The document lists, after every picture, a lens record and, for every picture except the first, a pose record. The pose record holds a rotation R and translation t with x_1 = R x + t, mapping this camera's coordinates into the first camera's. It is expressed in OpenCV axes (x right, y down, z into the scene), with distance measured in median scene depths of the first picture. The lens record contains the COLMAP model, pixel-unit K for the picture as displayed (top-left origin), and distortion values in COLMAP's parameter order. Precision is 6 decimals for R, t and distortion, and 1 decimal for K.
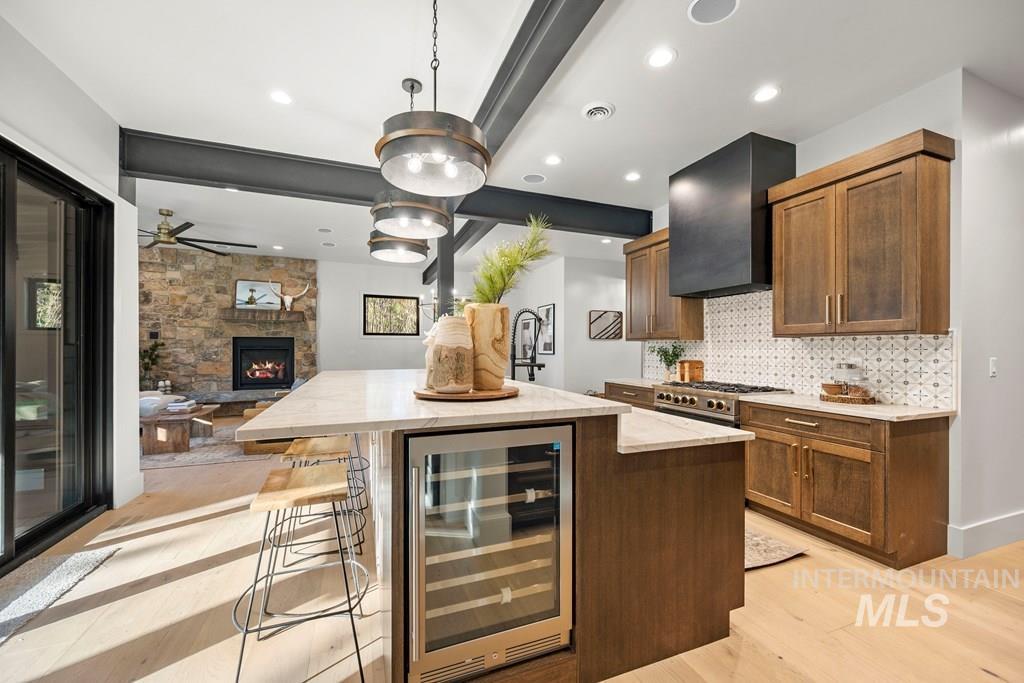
lens RADIAL K [[411.9, 0, 517.9], [0, 411.9, 348.5], [0, 0, 1]] dist [0.001022, 0.000152]
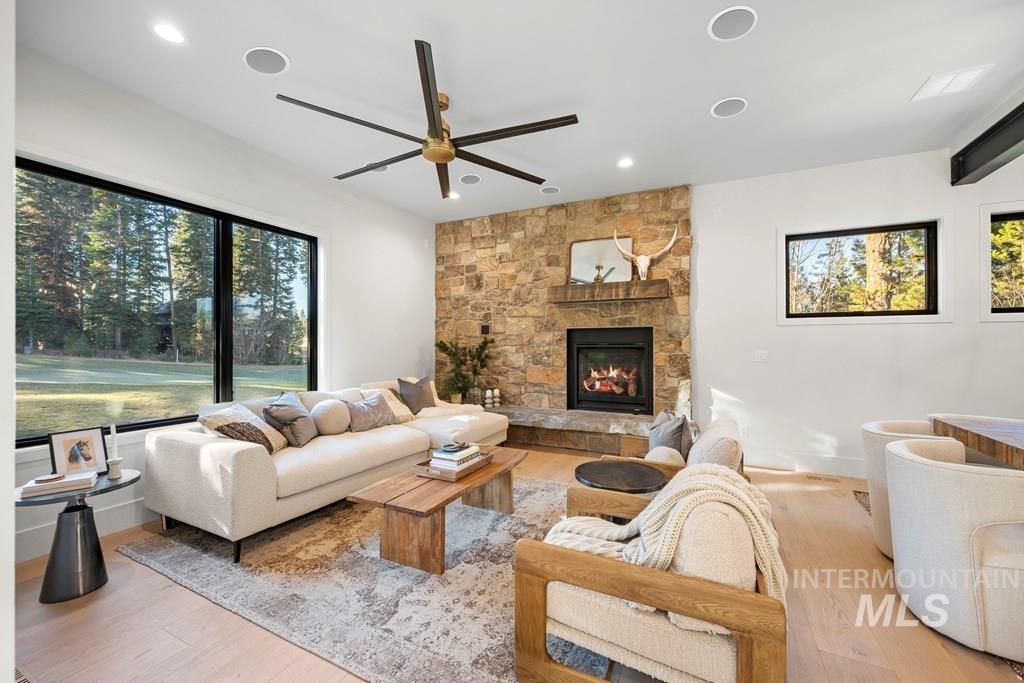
lens RADIAL K [[404.4, 0, 511.4], [0, 404.4, 346.2], [0, 0, 1]] dist [0.000591, 0.000053]
pose [[0.677008, -0.001235, -0.735974, -0.270549], [0.002781, 0.999996, 0.000880, -0.001215], [0.735970, -0.002642, 0.677009, 0.489225]]
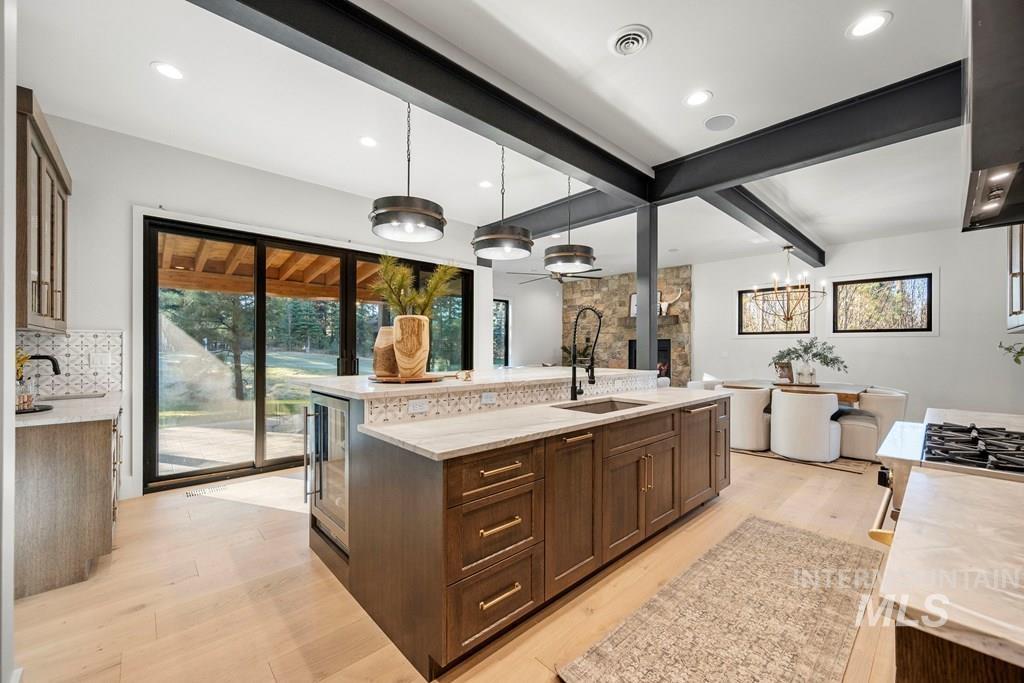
lens RADIAL K [[404.4, 0, 511.4], [0, 404.4, 346.2], [0, 0, 1]] dist [0.000591, 0.000053]
pose [[0.373274, -0.005586, -0.927704, 0.313256], [-0.002495, 0.999972, -0.007025, 0.000464], [0.927718, 0.004937, 0.373250, 0.209681]]
